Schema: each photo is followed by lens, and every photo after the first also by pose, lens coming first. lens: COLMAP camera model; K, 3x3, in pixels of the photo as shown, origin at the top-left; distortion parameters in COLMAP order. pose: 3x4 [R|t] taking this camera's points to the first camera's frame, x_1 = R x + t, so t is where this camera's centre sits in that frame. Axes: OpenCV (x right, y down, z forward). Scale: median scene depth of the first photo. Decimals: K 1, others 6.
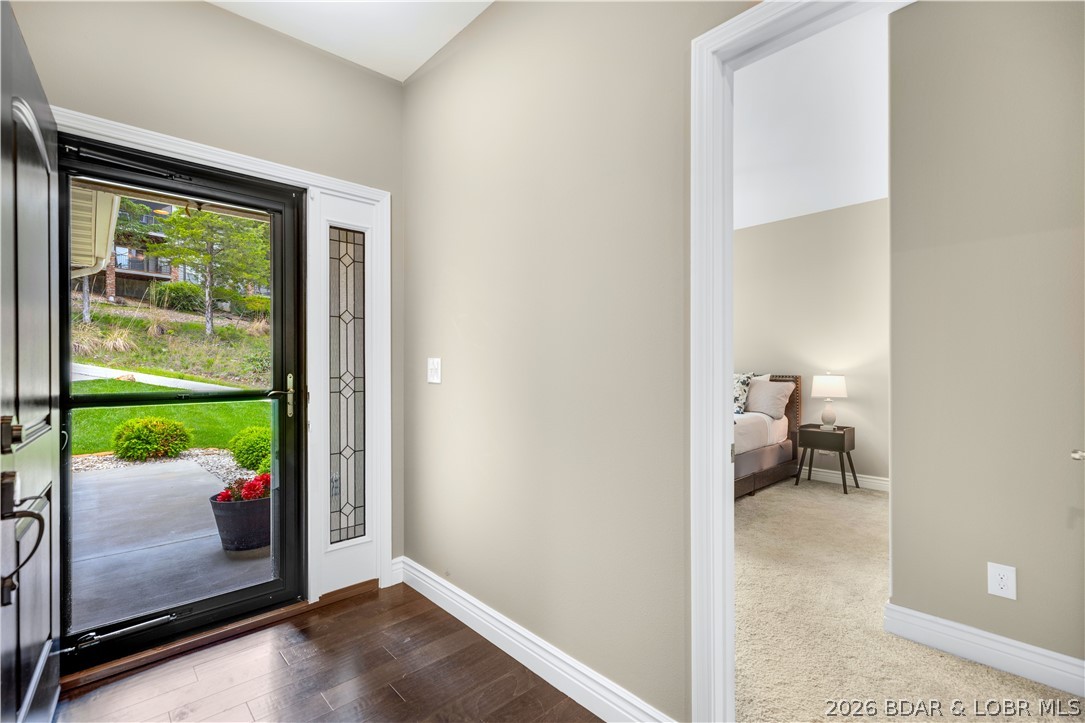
lens RADIAL K [[487.9, 0, 544.7], [0, 487.9, 369.7], [0, 0, 1]] dist [0.006759, -0.001747]
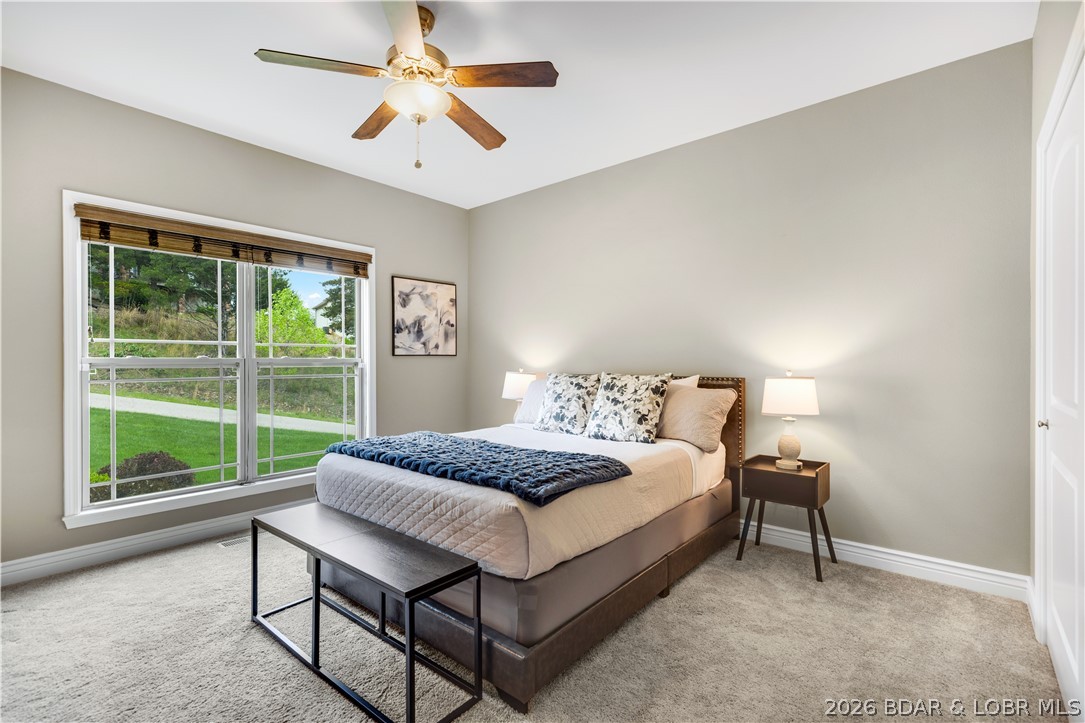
lens RADIAL K [[487.9, 0, 548.2], [0, 487.9, 367.4], [0, 0, 1]] dist [0.006759, -0.001747]
pose [[0.993751, -0.003371, 0.111564, 0.211727], [0.003450, 0.999994, -0.000514, -0.002070], [-0.111562, 0.000896, 0.993757, 0.422123]]
